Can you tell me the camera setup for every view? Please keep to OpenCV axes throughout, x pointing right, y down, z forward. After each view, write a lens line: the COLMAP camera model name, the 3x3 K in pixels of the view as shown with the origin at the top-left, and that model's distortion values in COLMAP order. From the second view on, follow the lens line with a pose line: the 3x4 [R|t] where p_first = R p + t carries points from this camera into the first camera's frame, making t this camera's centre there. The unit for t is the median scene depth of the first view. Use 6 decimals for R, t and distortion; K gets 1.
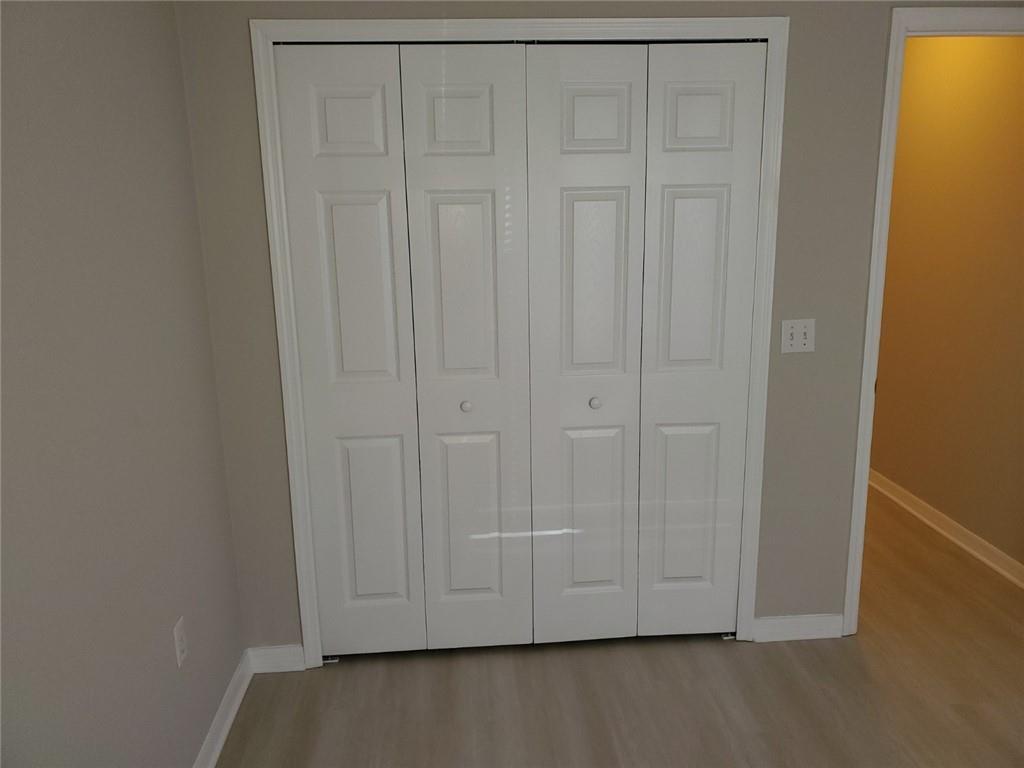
lens RADIAL K [[865.5, 0, 516.3], [0, 865.5, 381.6], [0, 0, 1]] dist [0.041571, 0.006894]
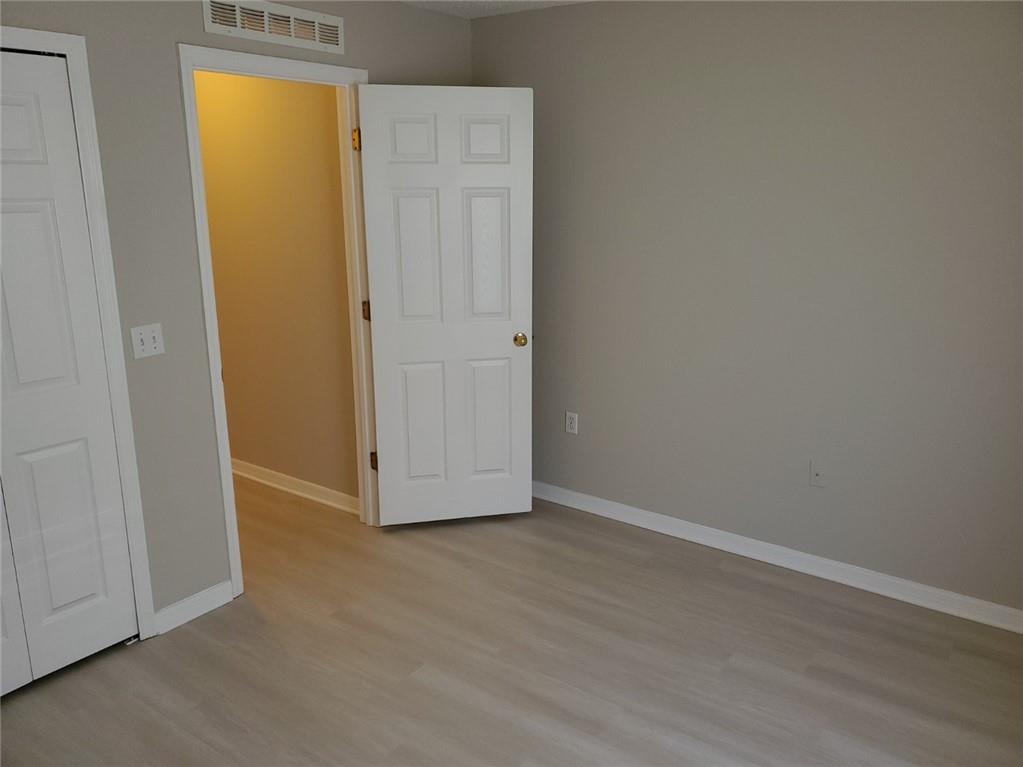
lens RADIAL K [[822.8, 0, 464.3], [0, 822.8, 390.3], [0, 0, 1]] dist [0.055277, -0.002535]
pose [[0.692887, -0.176108, 0.699209, -0.129653], [0.175293, 0.981764, 0.073566, 0.000252], [-0.699414, 0.071594, 0.711122, 0.009073]]
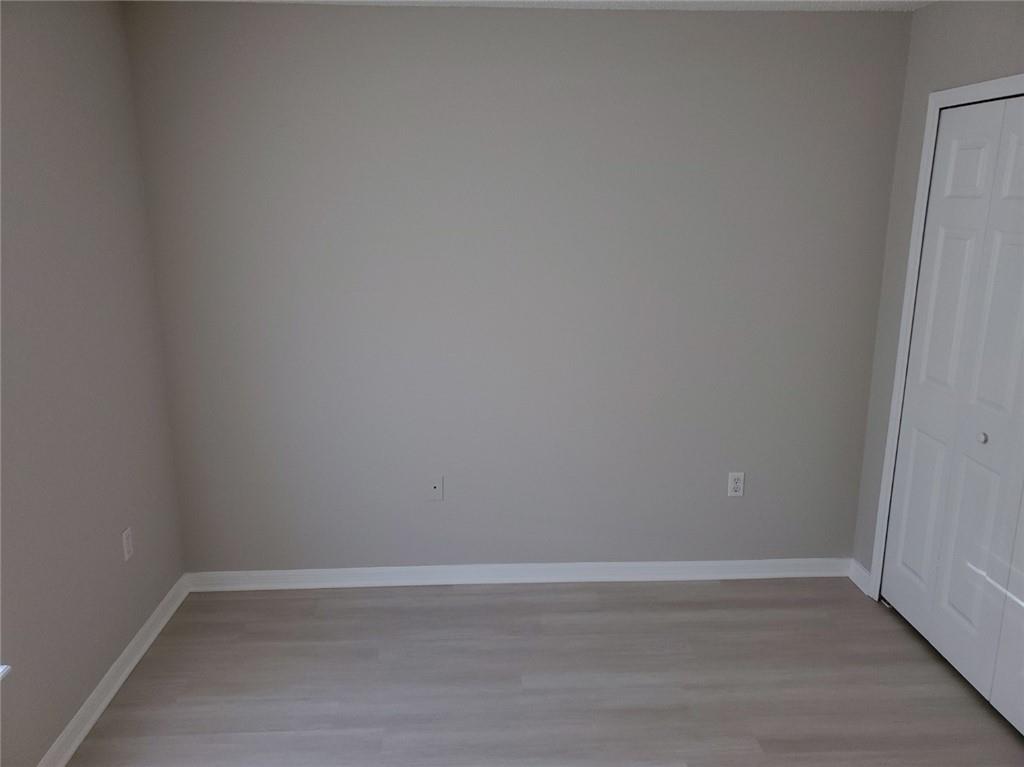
lens RADIAL K [[842.7, 0, 512.0], [0, 842.7, 383.5], [0, 0, 1]] dist [0.003849, 0.137171]
pose [[-0.038289, 0.253597, -0.966552, 0.933478], [-0.236202, 0.937554, 0.255345, -0.161101], [0.970949, 0.238079, 0.024002, 0.400683]]
